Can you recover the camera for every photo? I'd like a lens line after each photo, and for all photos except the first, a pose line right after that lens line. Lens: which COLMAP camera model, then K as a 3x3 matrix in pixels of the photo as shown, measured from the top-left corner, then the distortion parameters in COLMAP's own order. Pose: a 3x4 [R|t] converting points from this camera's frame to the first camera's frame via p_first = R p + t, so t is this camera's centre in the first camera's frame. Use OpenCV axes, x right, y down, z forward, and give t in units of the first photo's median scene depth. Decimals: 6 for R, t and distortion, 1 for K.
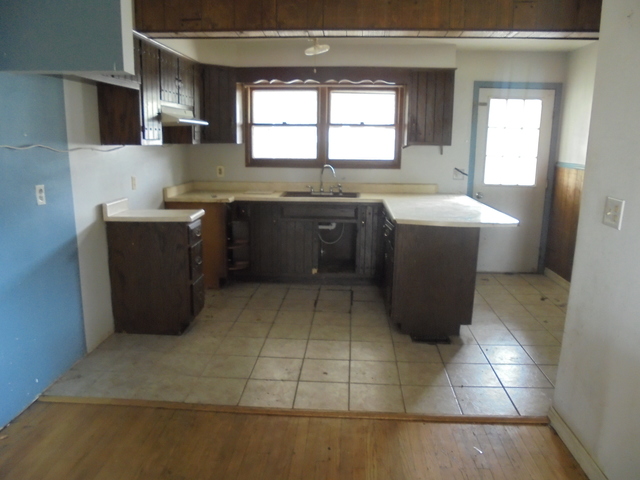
lens RADIAL K [[479.8, 0, 317.8], [0, 479.8, 241.3], [0, 0, 1]] dist [-0.127556, 0.099252]
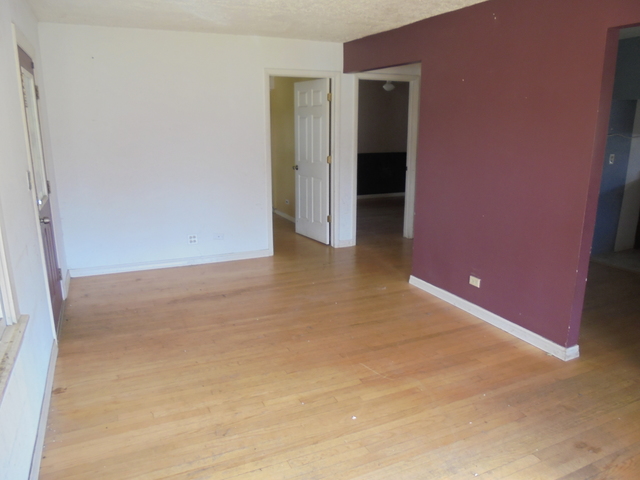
lens RADIAL K [[479.8, 0, 317.8], [0, 479.8, 241.3], [0, 0, 1]] dist [-0.127556, 0.099252]
pose [[0.472613, 0.204522, -0.857209, 0.501146], [-0.173483, 0.975256, 0.137039, 0.163091], [0.864026, 0.083945, 0.496400, -0.902203]]
